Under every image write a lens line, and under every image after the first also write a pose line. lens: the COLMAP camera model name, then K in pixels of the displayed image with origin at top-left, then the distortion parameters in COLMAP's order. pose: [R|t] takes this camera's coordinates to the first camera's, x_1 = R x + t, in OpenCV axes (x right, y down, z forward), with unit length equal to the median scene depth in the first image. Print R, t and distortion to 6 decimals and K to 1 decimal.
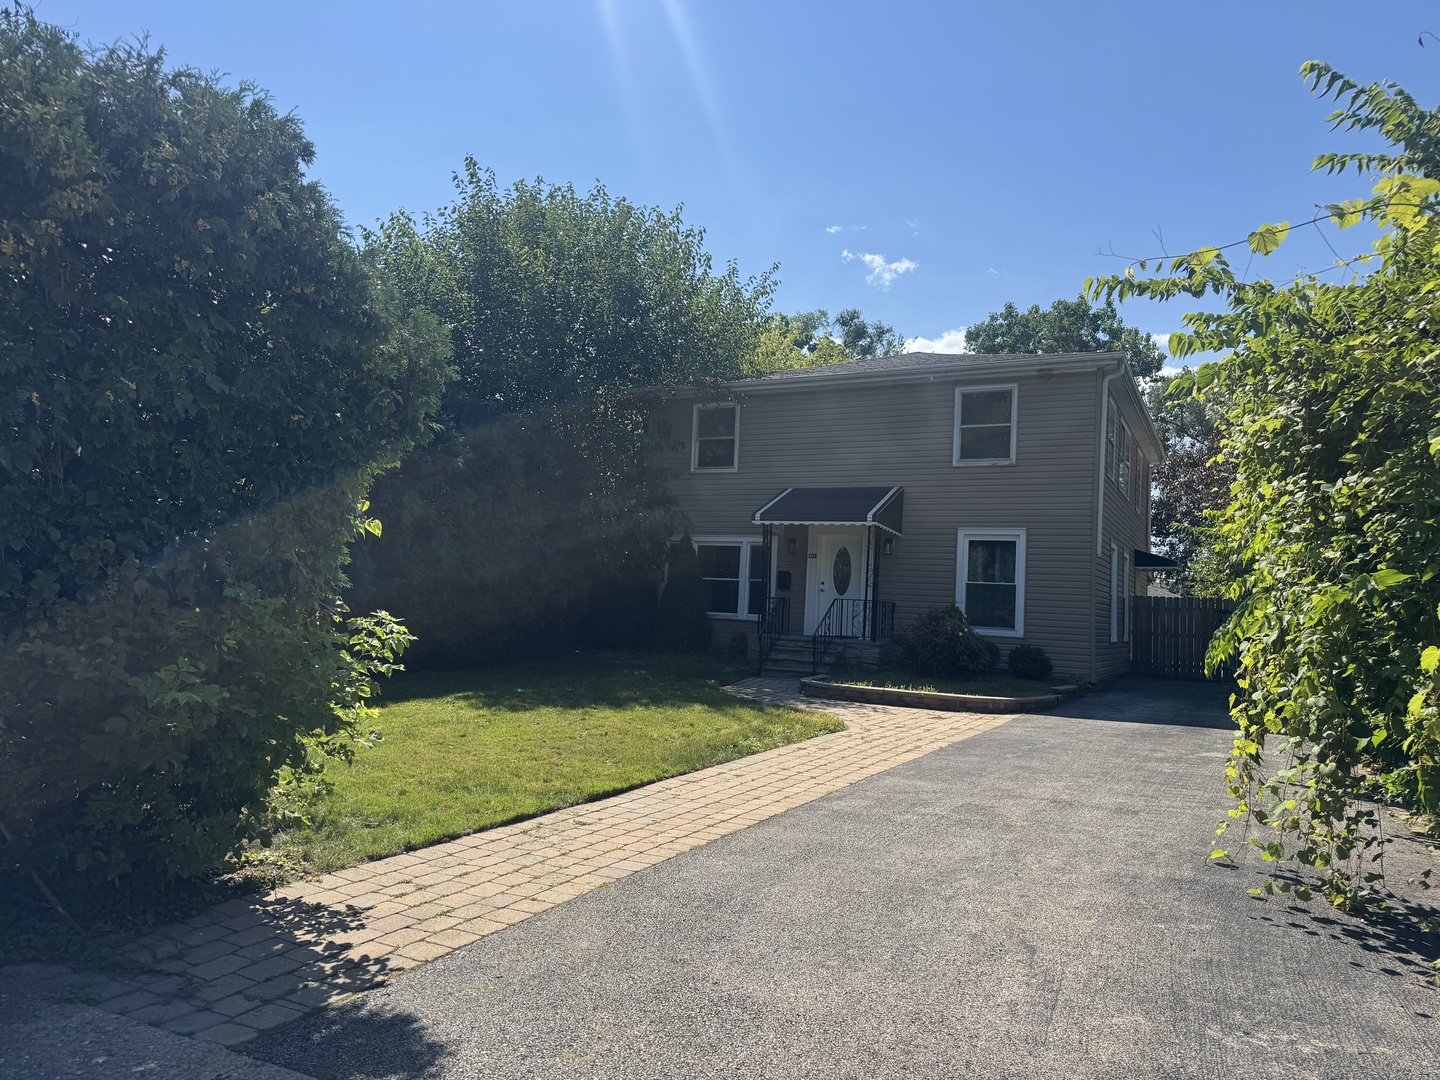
lens RADIAL K [[986.3, 0, 717.8], [0, 986.3, 535.0], [0, 0, 1]] dist [0.038247, -0.012941]
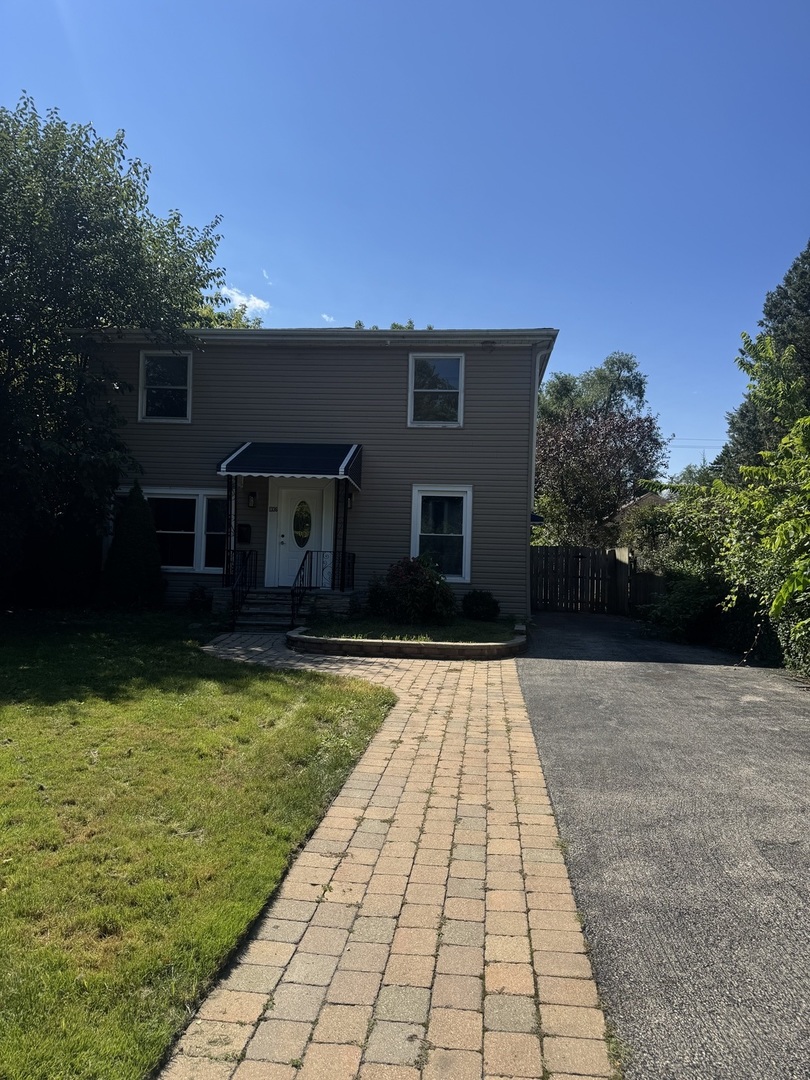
lens RADIAL K [[739.8, 0, 411.8], [0, 739.8, 547.0], [0, 0, 1]] dist [0.038247, -0.012941]
pose [[0.922881, -0.009863, 0.384958, -0.070885], [-0.013650, 0.998206, 0.058297, 0.014463], [-0.384842, -0.059056, 0.921091, 0.249550]]
